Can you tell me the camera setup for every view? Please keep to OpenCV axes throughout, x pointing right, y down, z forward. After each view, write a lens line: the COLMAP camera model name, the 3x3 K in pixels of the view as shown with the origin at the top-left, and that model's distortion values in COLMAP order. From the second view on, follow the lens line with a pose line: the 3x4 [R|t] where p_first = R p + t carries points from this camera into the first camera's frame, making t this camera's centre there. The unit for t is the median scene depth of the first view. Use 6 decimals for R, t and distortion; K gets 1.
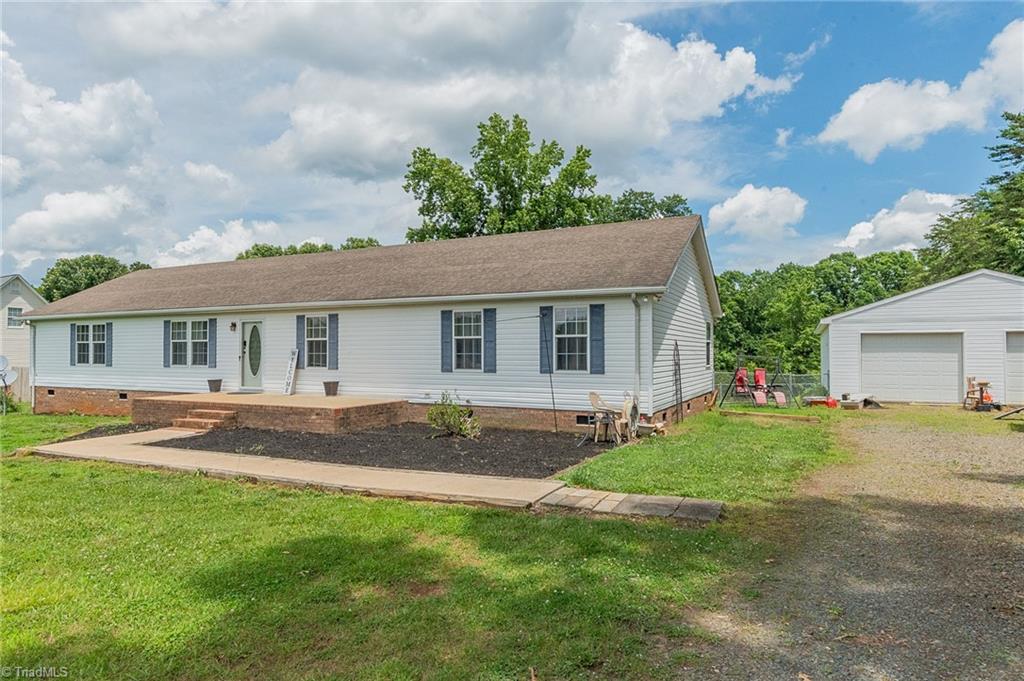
lens RADIAL K [[585.4, 0, 524.0], [0, 585.4, 345.3], [0, 0, 1]] dist [0.021213, 0.001575]
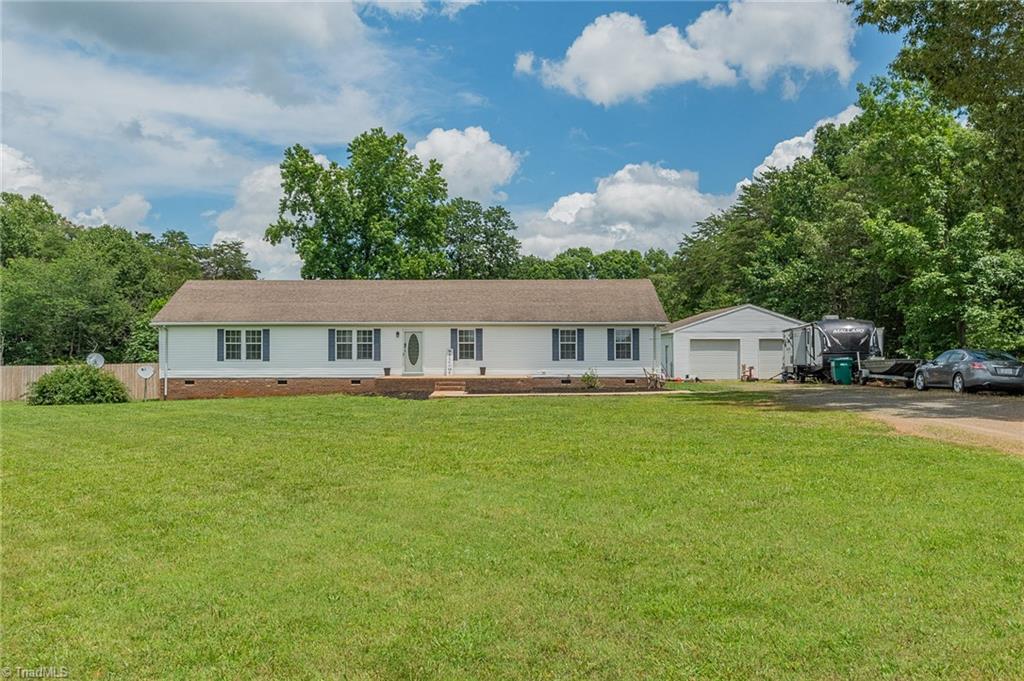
lens RADIAL K [[823.6, 0, 541.1], [0, 823.6, 339.9], [0, 0, 1]] dist [0.022117, 0.006757]
pose [[0.881076, 0.006050, 0.472936, -1.207264], [-0.004212, 0.999979, -0.004945, -0.007546], [-0.472956, 0.002365, 0.881083, -1.143596]]
